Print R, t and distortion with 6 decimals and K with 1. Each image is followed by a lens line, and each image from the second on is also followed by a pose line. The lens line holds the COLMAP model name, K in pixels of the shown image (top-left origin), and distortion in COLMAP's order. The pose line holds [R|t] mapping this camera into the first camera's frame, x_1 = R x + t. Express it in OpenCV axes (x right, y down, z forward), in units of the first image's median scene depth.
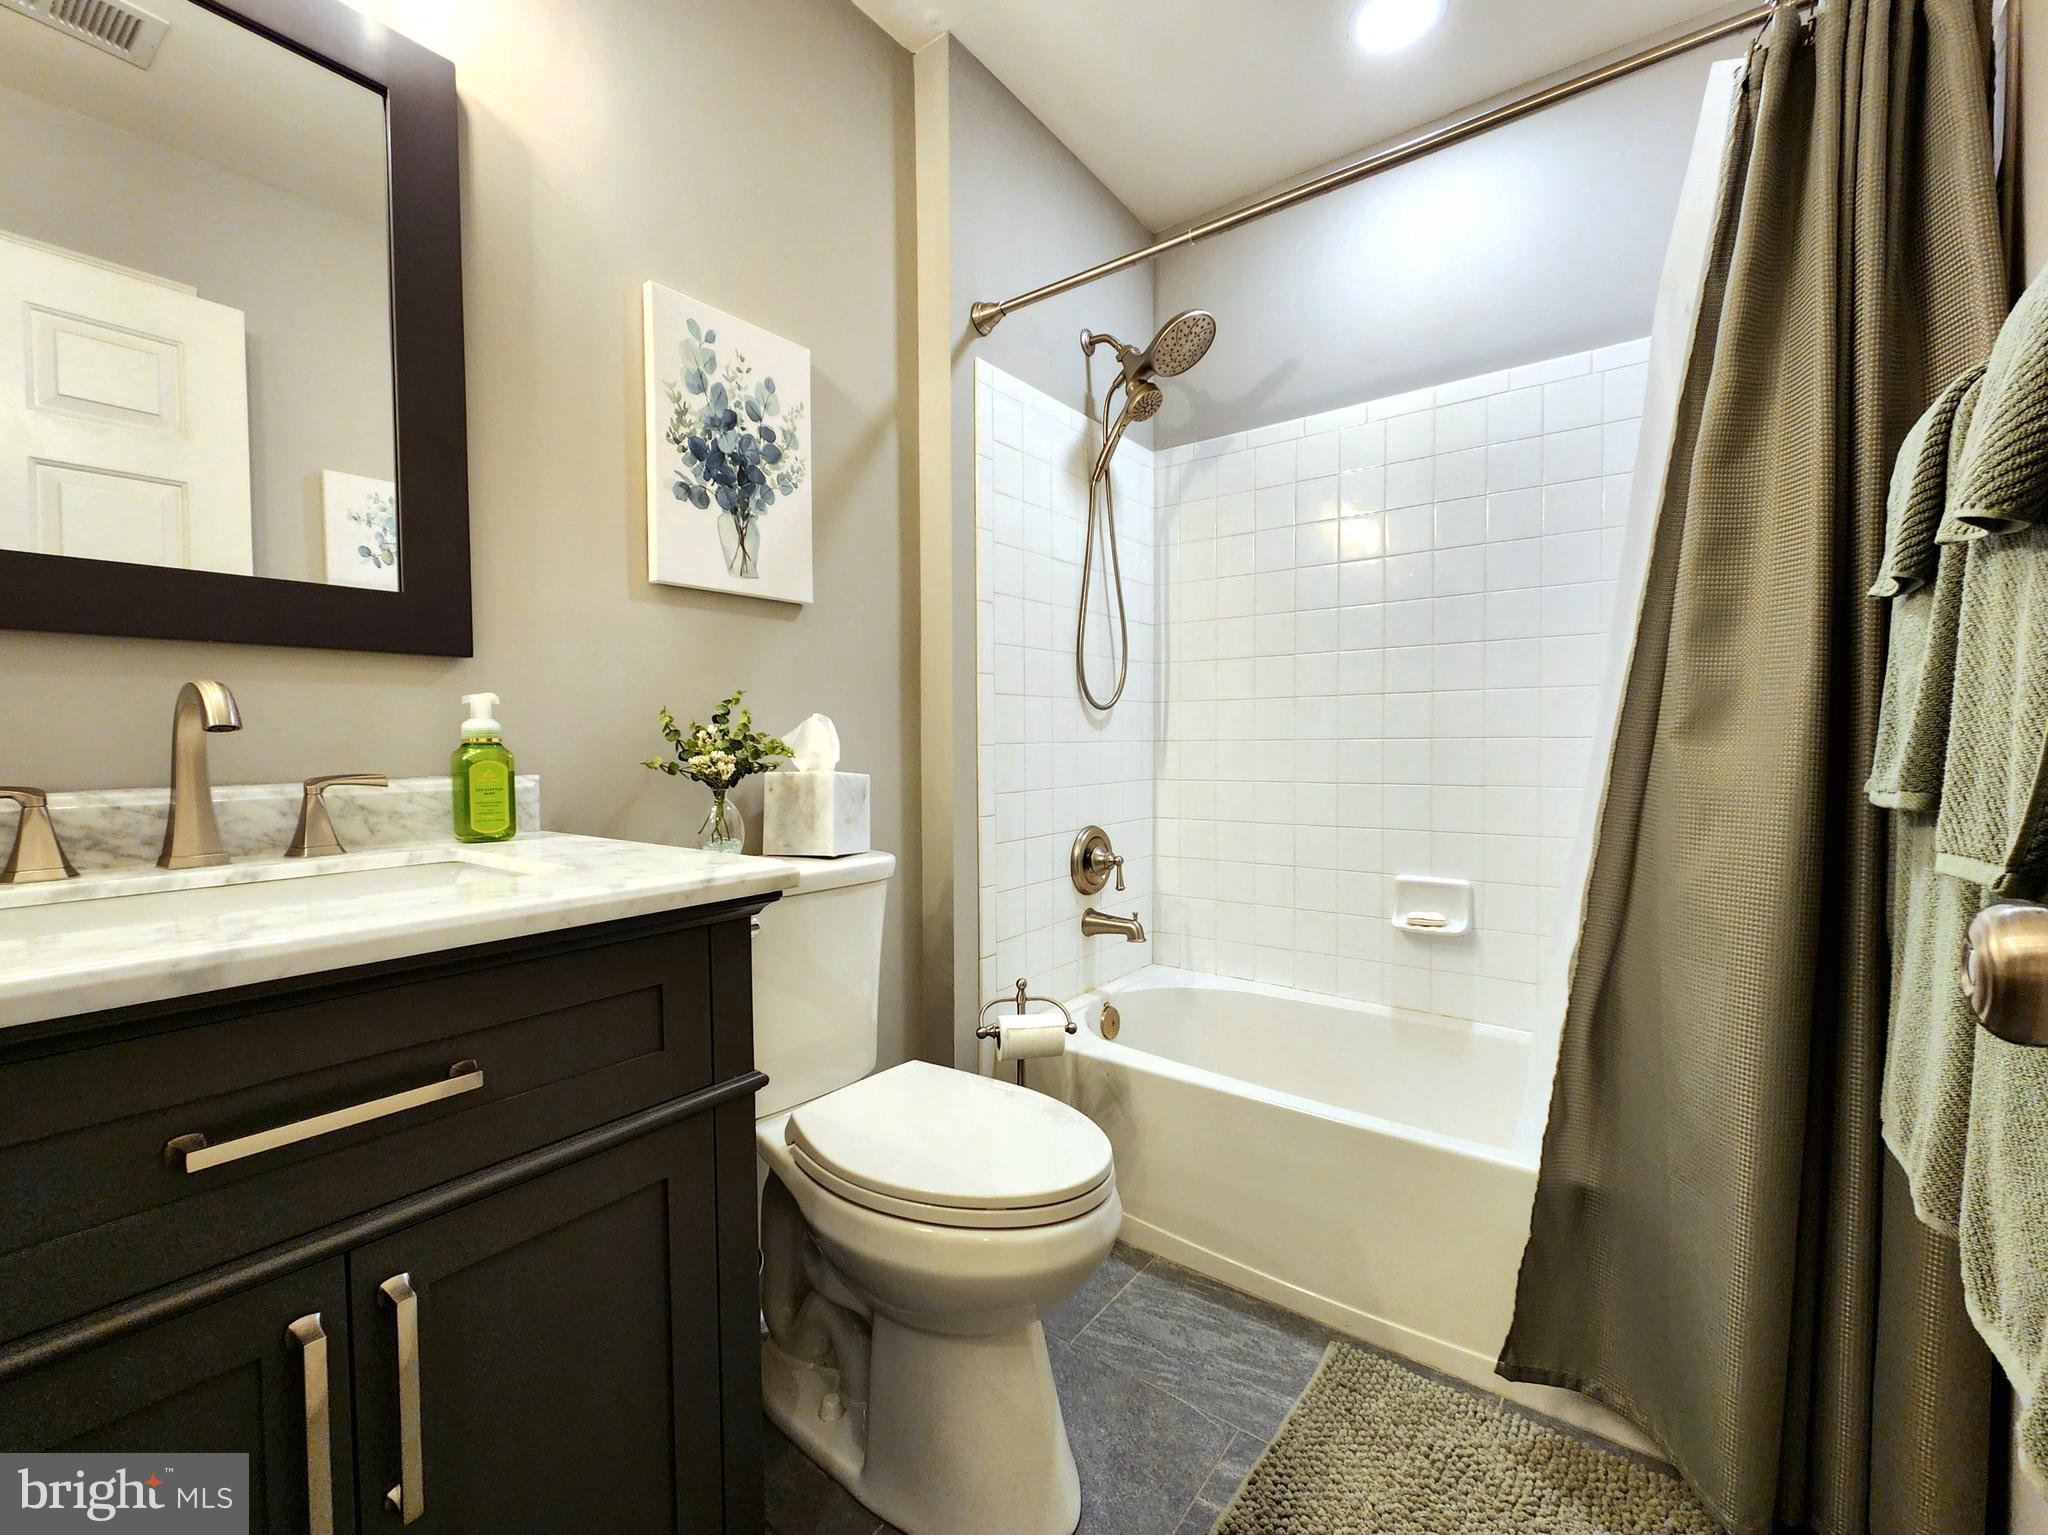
lens RADIAL K [[856.0, 0, 997.5], [0, 856.0, 777.4], [0, 0, 1]] dist [0.004330, -0.000634]
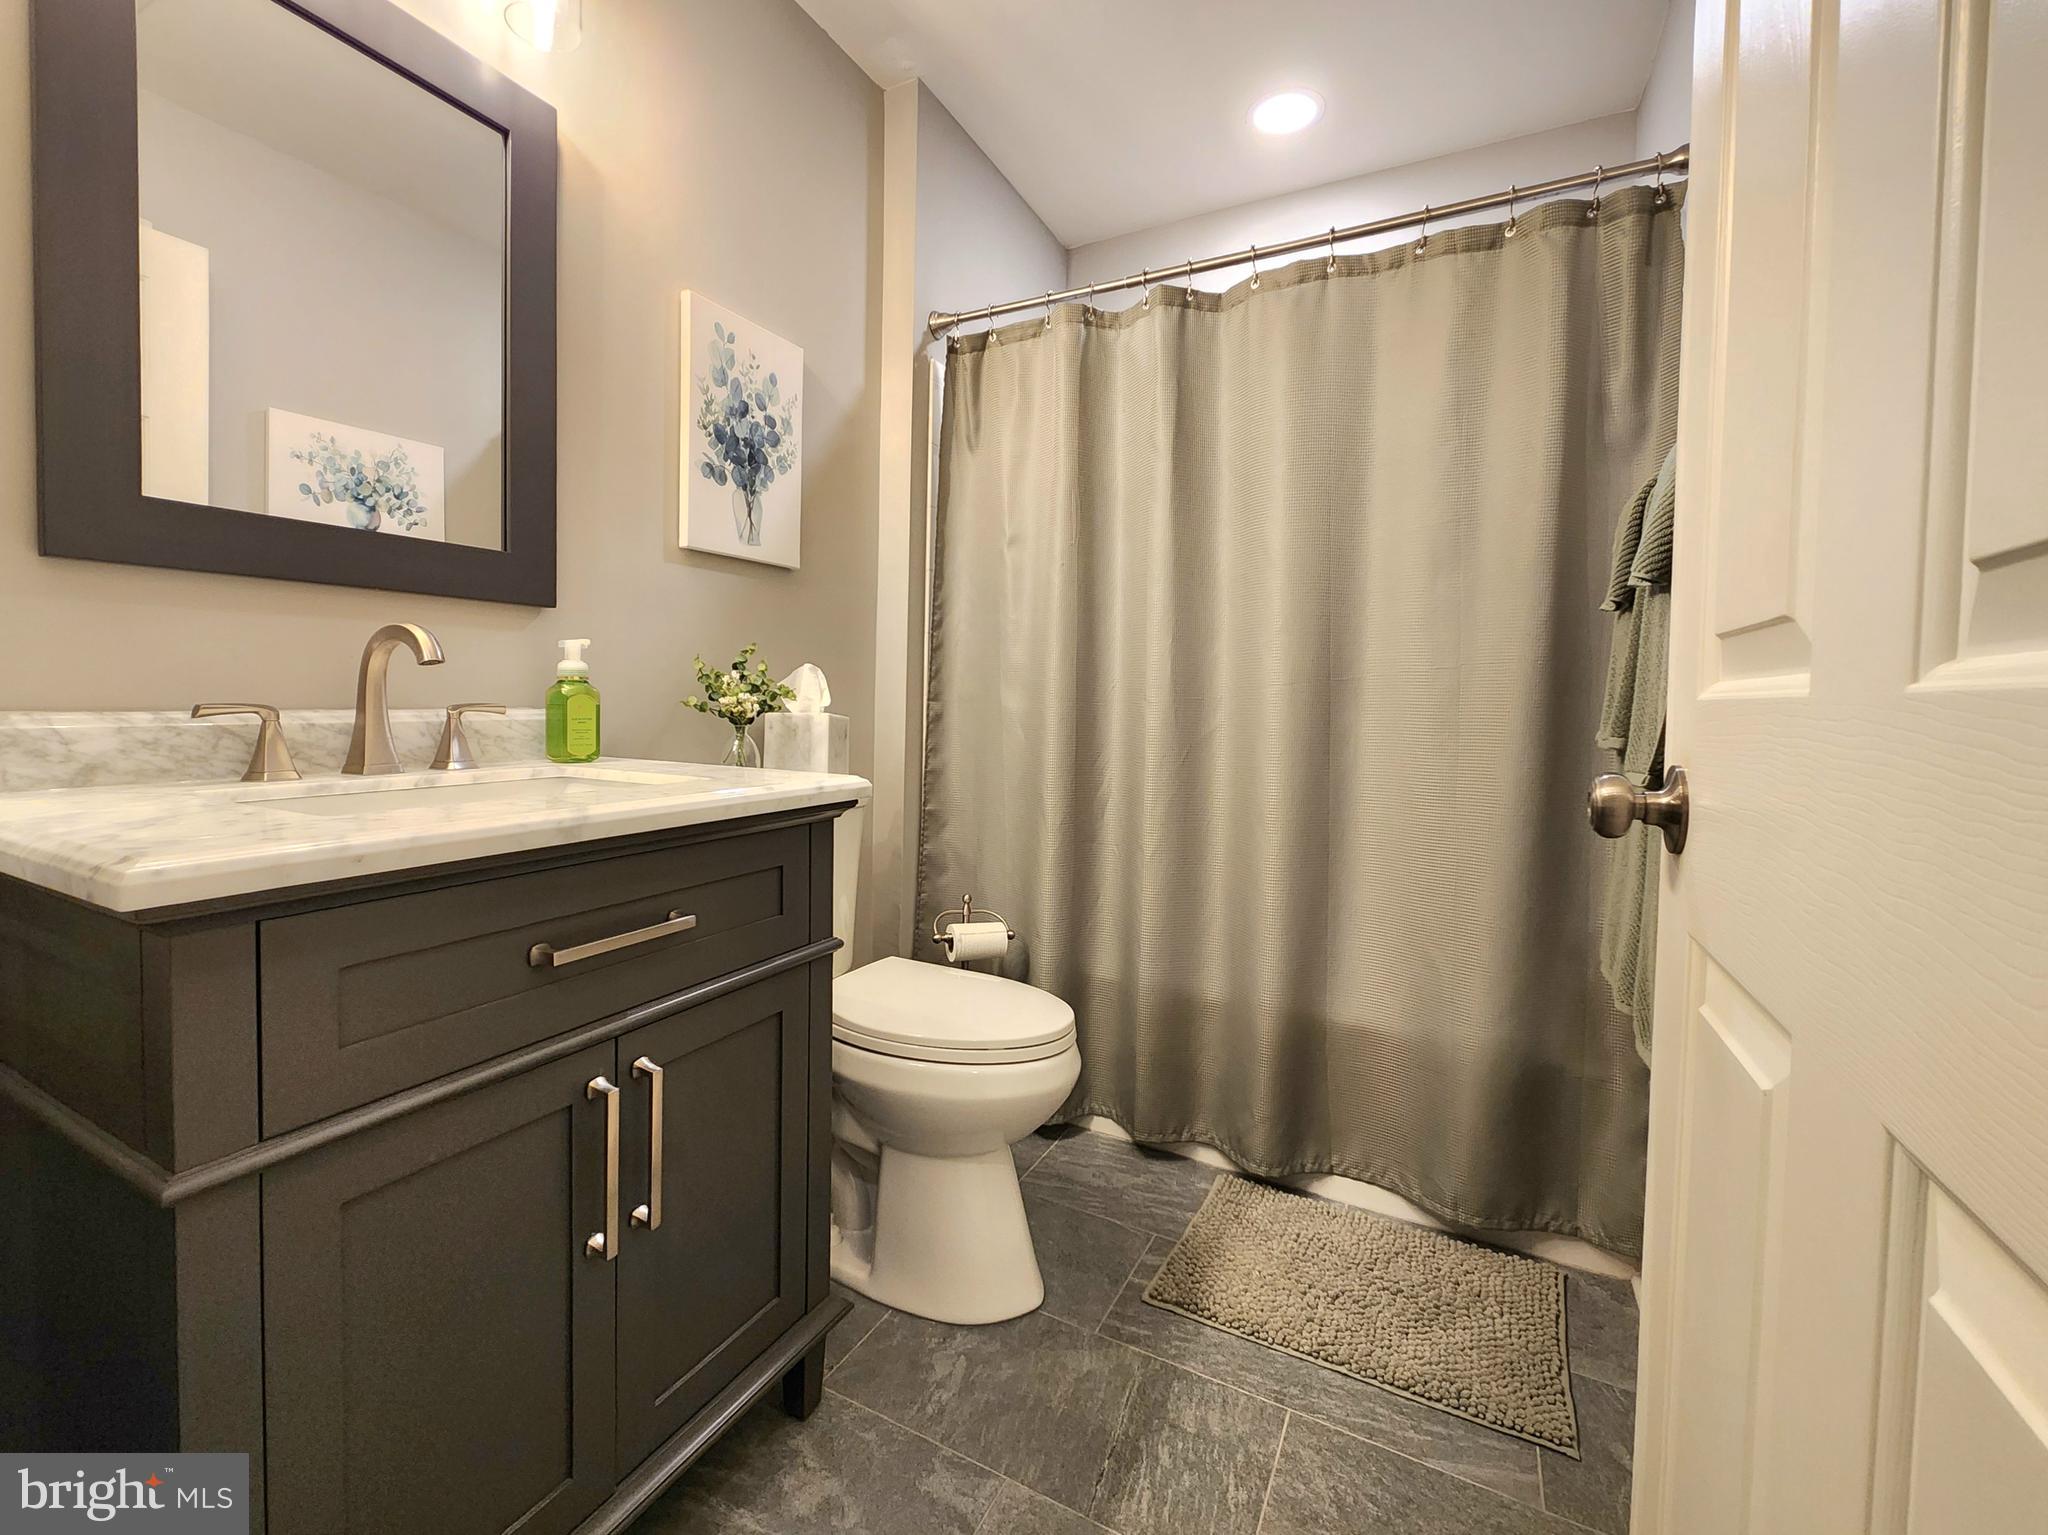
lens RADIAL K [[856.0, 0, 960.9], [0, 856.0, 734.7], [0, 0, 1]] dist [0.004330, -0.000634]
pose [[0.991286, 0.021519, 0.129959, -0.204461], [-0.021896, 0.999759, 0.001473, 0.021034], [-0.129896, -0.004306, 0.991518, -0.245847]]
